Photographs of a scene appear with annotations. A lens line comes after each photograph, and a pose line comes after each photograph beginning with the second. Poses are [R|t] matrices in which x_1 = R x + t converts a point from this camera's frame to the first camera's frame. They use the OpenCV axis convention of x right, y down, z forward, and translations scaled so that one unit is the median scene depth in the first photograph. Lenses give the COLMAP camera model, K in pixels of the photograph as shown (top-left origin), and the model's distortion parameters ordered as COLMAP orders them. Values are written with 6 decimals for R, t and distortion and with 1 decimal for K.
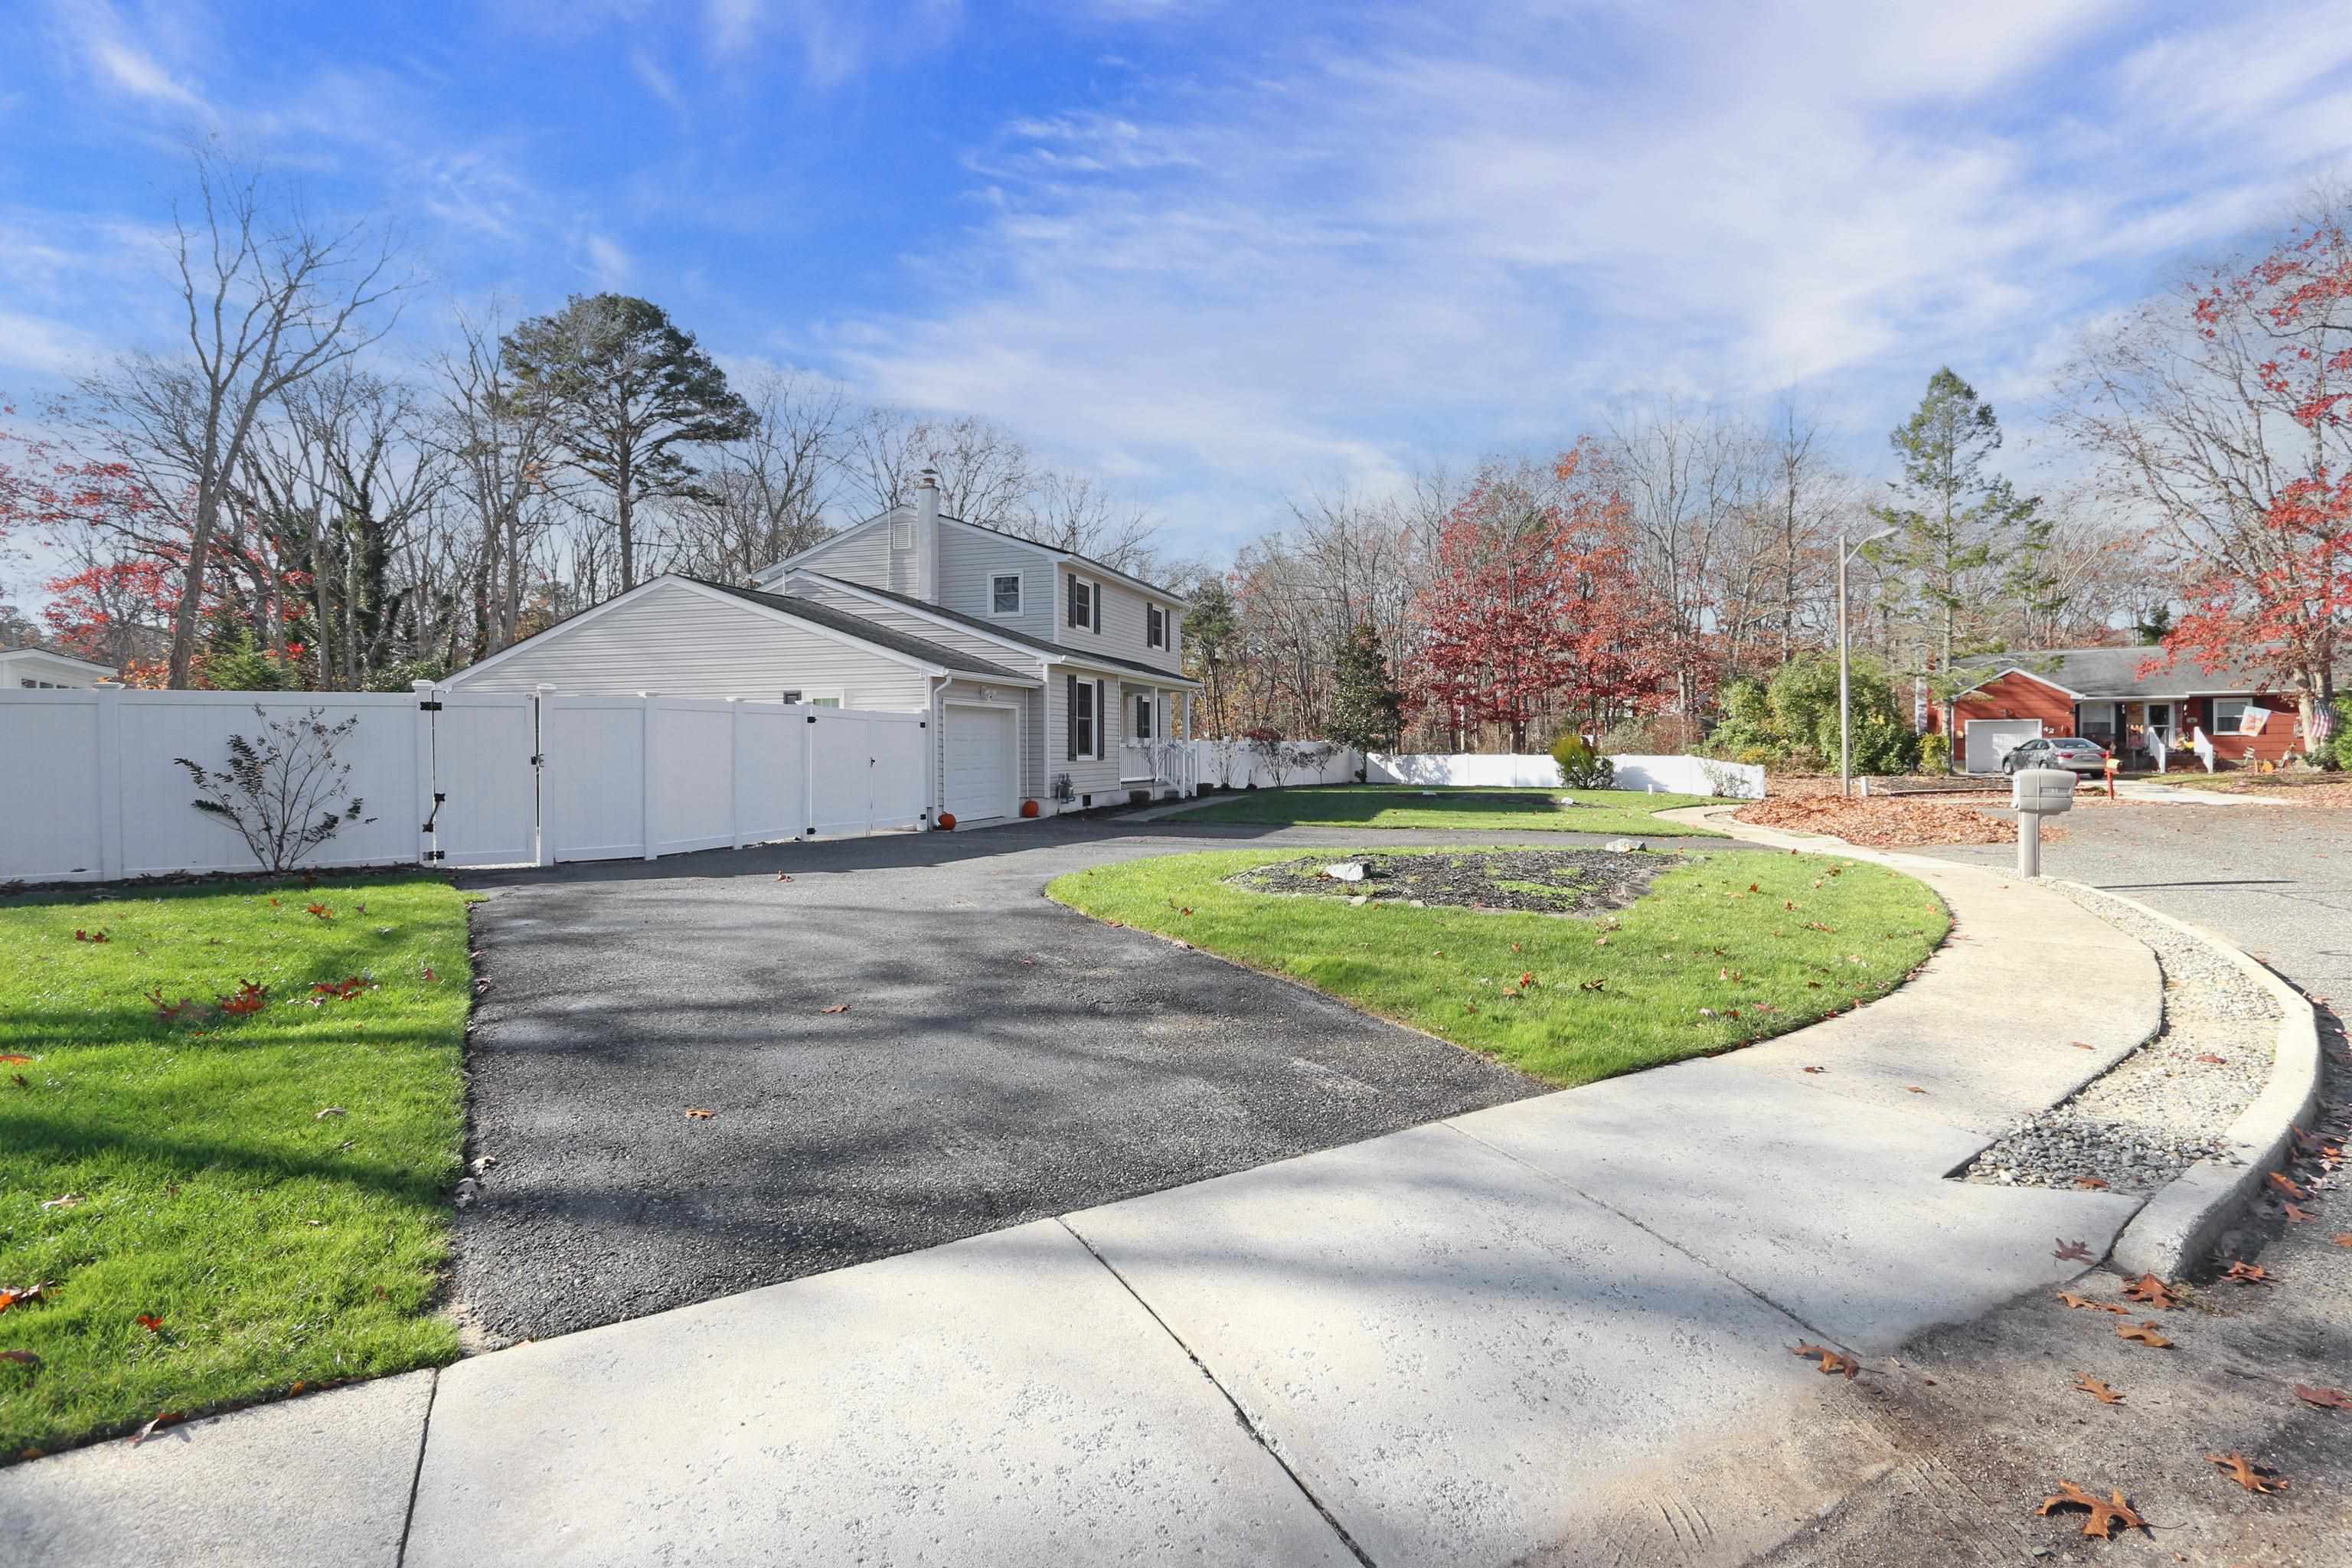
lens RADIAL K [[1135.3, 0, 1170.5], [0, 1135.3, 776.9], [0, 0, 1]] dist [-0.006351, -0.000436]
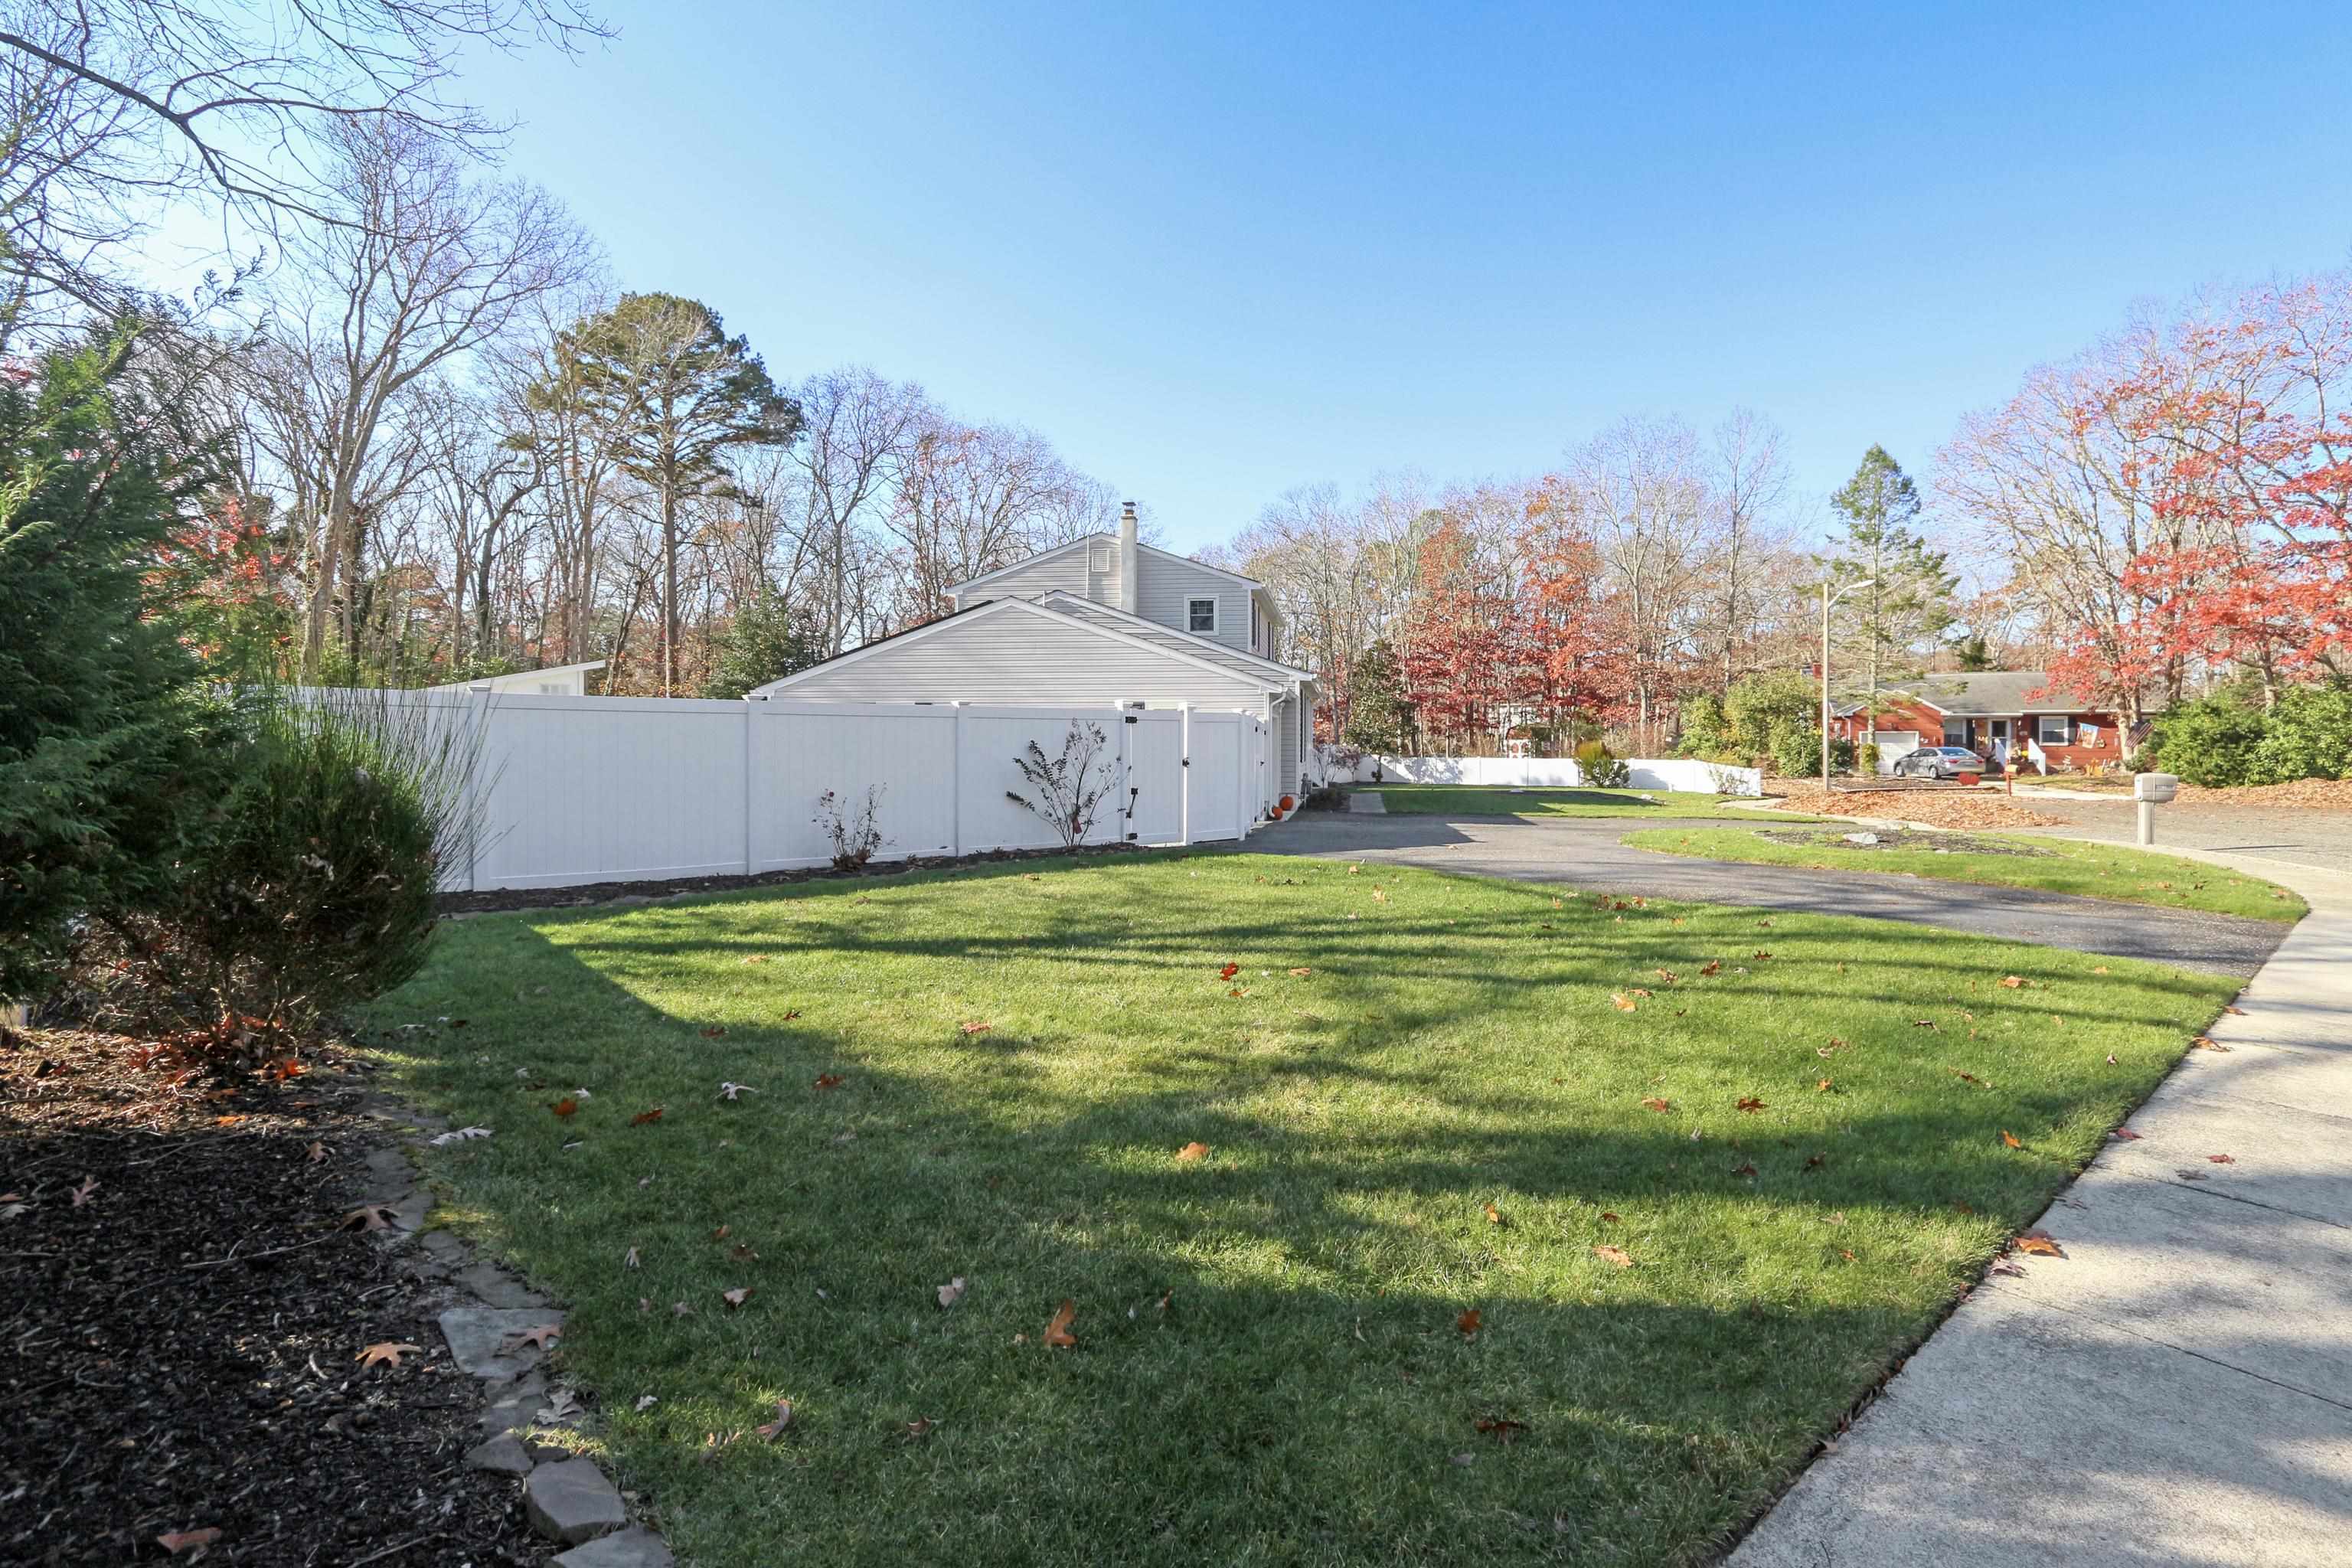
lens RADIAL K [[1135.3, 0, 1183.4], [0, 1135.3, 788.8], [0, 0, 1]] dist [-0.006351, -0.000436]
pose [[0.985926, 0.000720, 0.167180, -0.252751], [-0.002489, 0.999943, 0.010371, 0.000716], [-0.167163, -0.010641, 0.985872, -0.087776]]
